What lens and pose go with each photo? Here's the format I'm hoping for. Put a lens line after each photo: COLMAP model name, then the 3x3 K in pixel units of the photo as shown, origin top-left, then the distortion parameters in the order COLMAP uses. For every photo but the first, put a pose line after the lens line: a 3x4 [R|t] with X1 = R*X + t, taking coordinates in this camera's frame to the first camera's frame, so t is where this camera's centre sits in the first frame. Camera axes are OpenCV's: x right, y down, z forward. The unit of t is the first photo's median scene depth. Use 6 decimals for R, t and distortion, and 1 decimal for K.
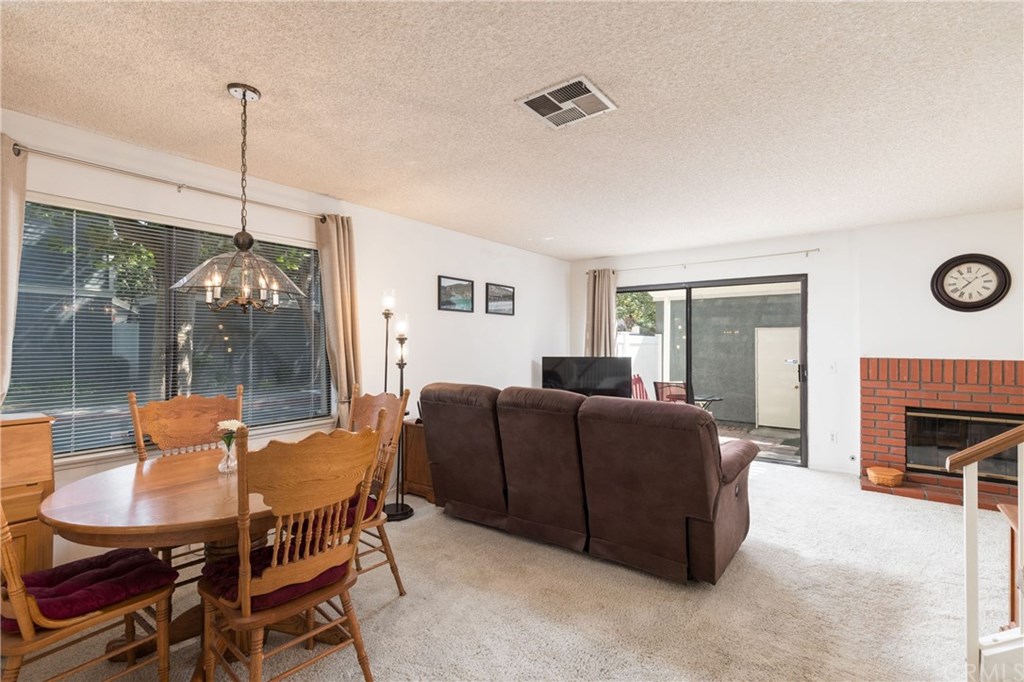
lens RADIAL K [[464.8, 0, 510.2], [0, 464.8, 335.9], [0, 0, 1]] dist [-0.000238, -0.000560]
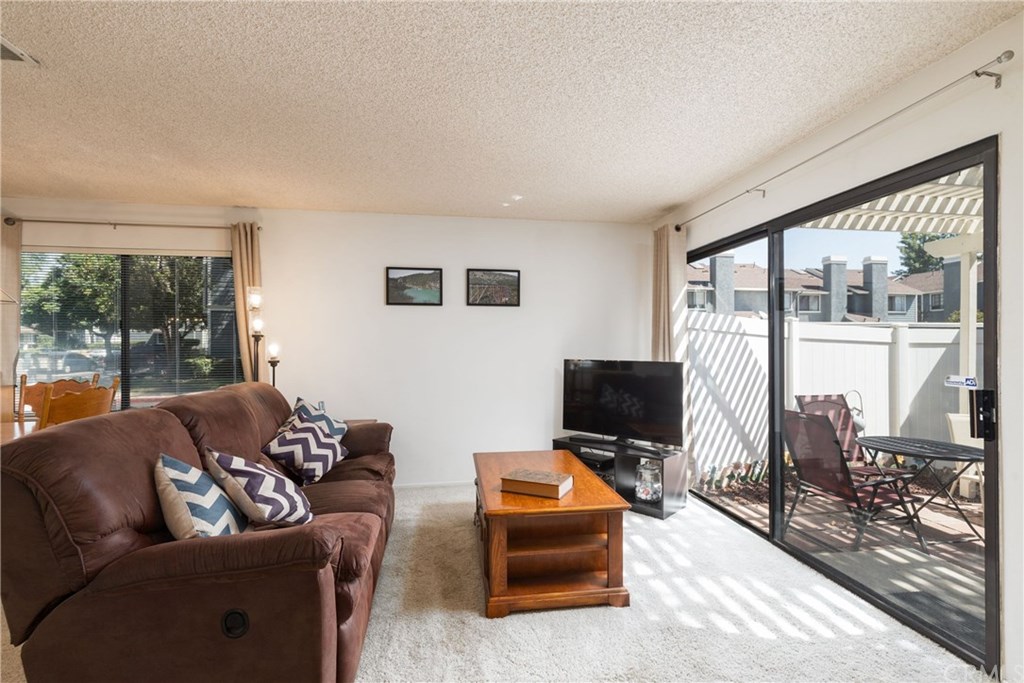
lens RADIAL K [[464.8, 0, 517.7], [0, 464.8, 347.8], [0, 0, 1]] dist [-0.000238, -0.000560]
pose [[0.721948, -0.001899, -0.691945, 0.637959], [0.011846, 0.999884, 0.009616, 0.021264], [0.691846, -0.015139, 0.721886, 0.502026]]
